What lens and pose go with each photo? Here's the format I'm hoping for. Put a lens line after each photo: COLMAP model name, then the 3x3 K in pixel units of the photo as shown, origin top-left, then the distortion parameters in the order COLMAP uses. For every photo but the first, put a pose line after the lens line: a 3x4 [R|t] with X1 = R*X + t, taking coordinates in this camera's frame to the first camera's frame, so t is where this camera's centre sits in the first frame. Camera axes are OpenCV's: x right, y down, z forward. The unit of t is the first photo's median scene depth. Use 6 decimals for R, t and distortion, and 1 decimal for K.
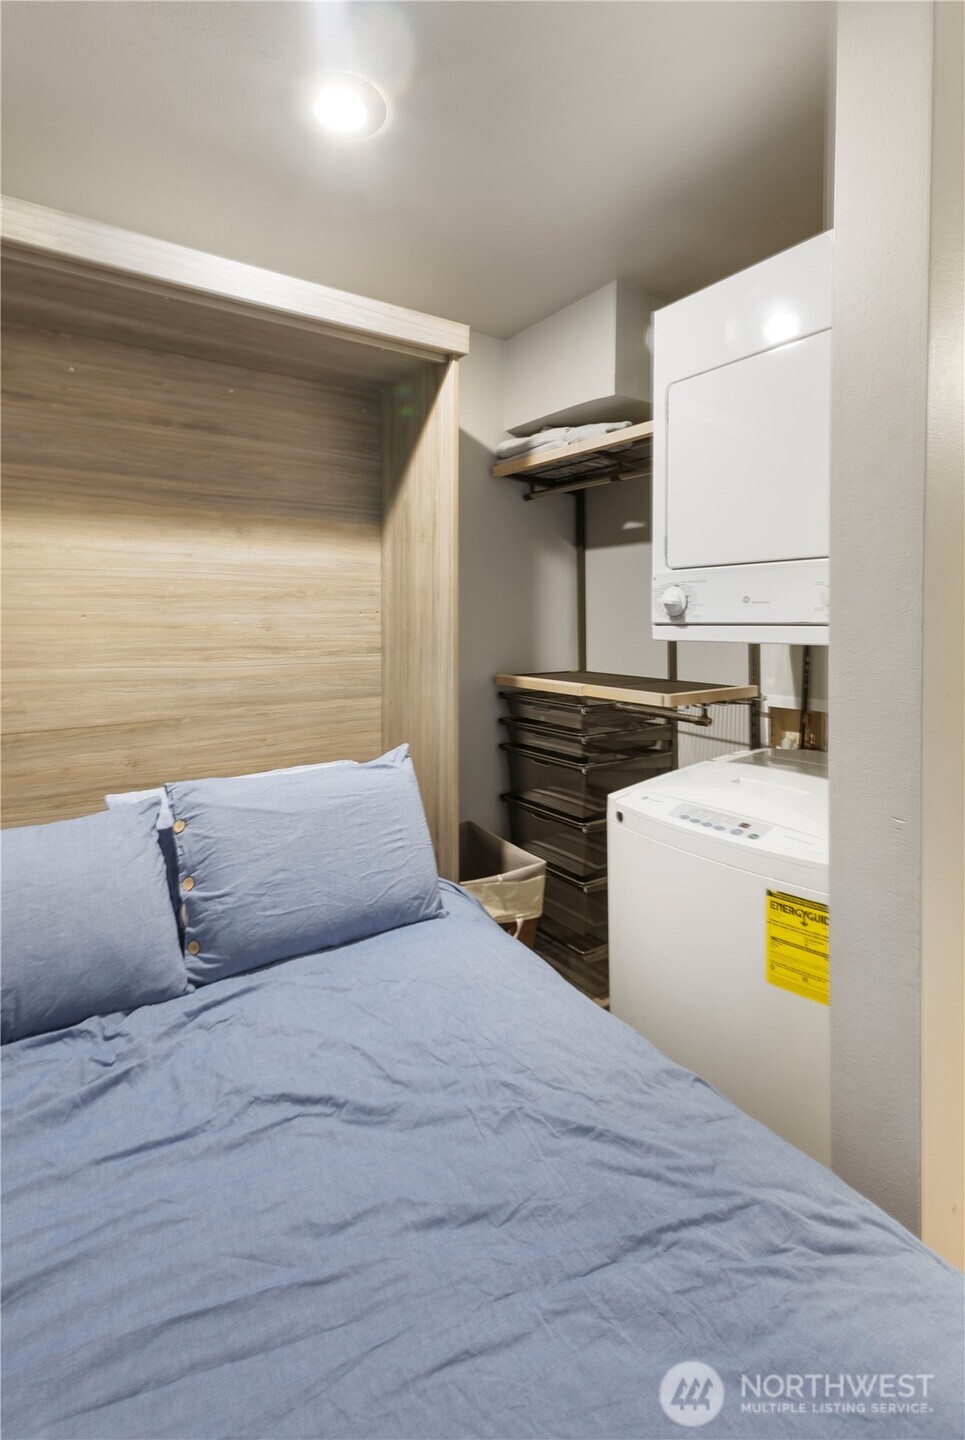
lens RADIAL K [[677.6, 0, 458.8], [0, 677.6, 622.5], [0, 0, 1]] dist [0.001679, 0.000150]
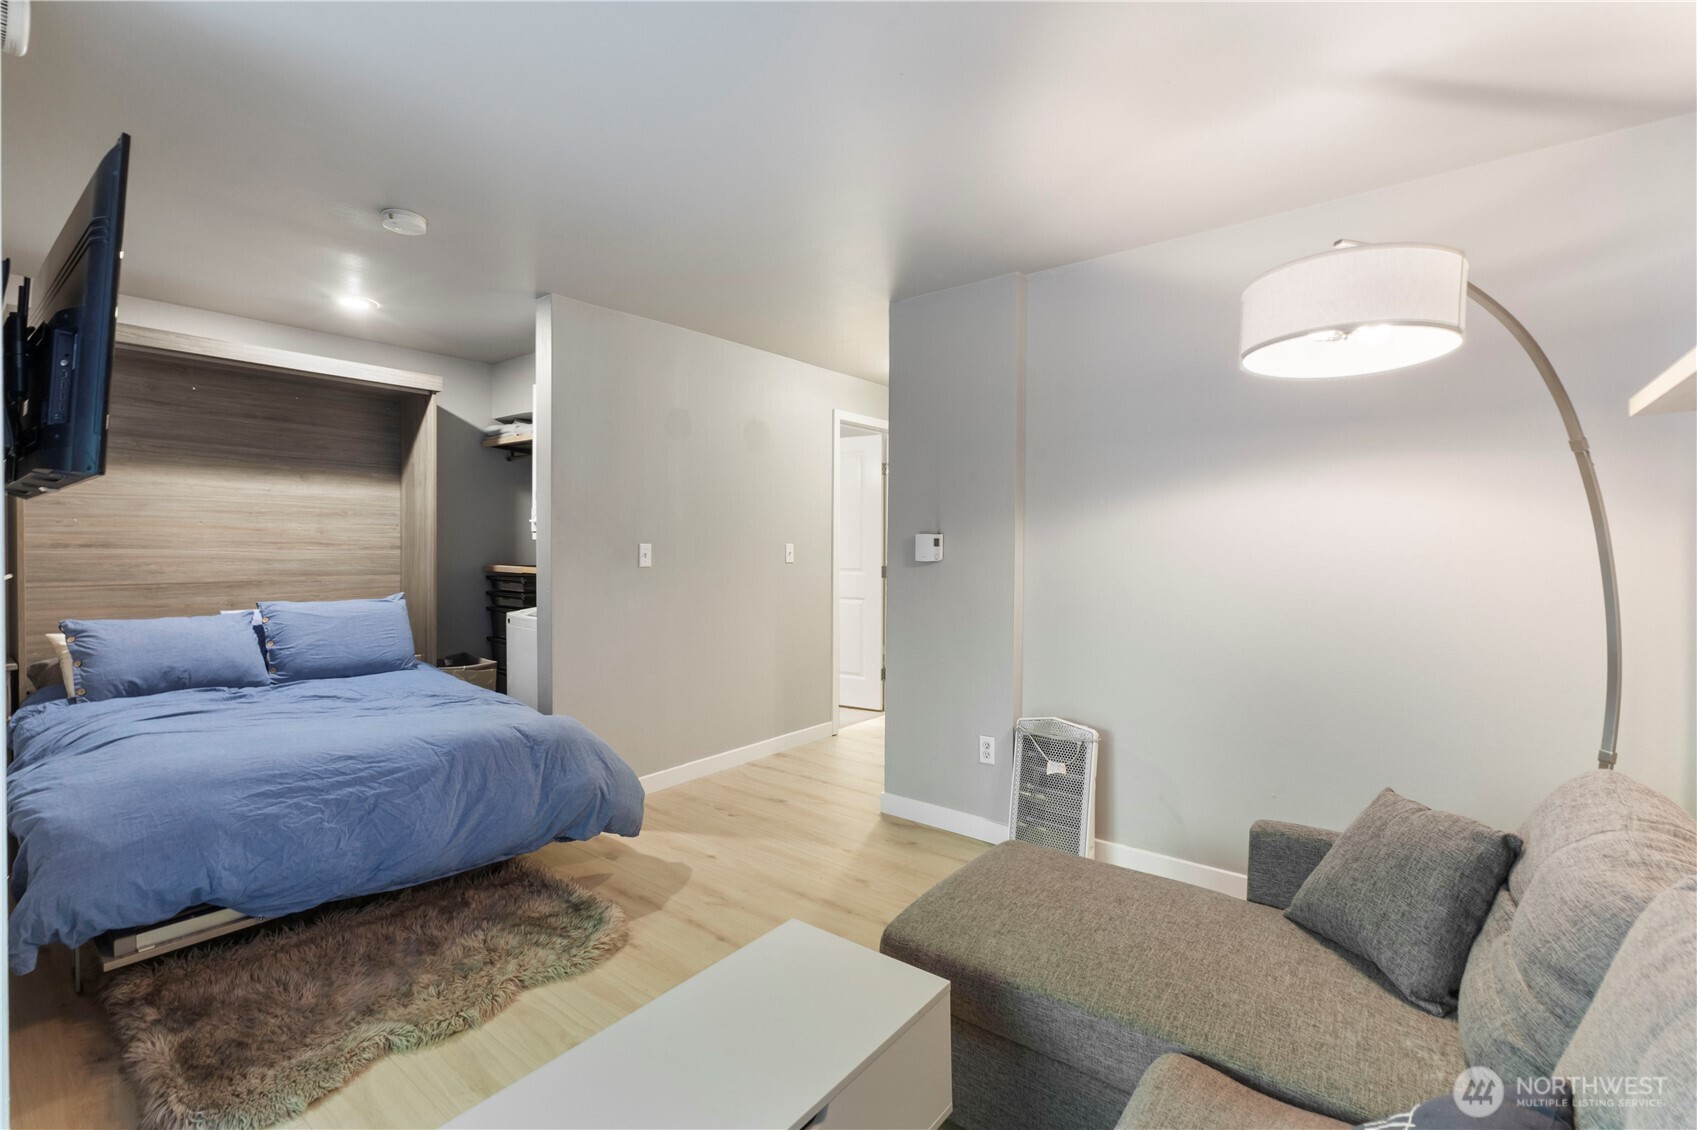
lens RADIAL K [[740.3, 0, 851.7], [0, 740.3, 557.3], [0, 0, 1]] dist [0.003263, -0.000467]
pose [[0.952049, 0.008577, 0.305825, 0.481127], [-0.009896, 0.999947, 0.002763, 0.058776], [-0.305785, -0.005657, 0.952084, -1.365840]]
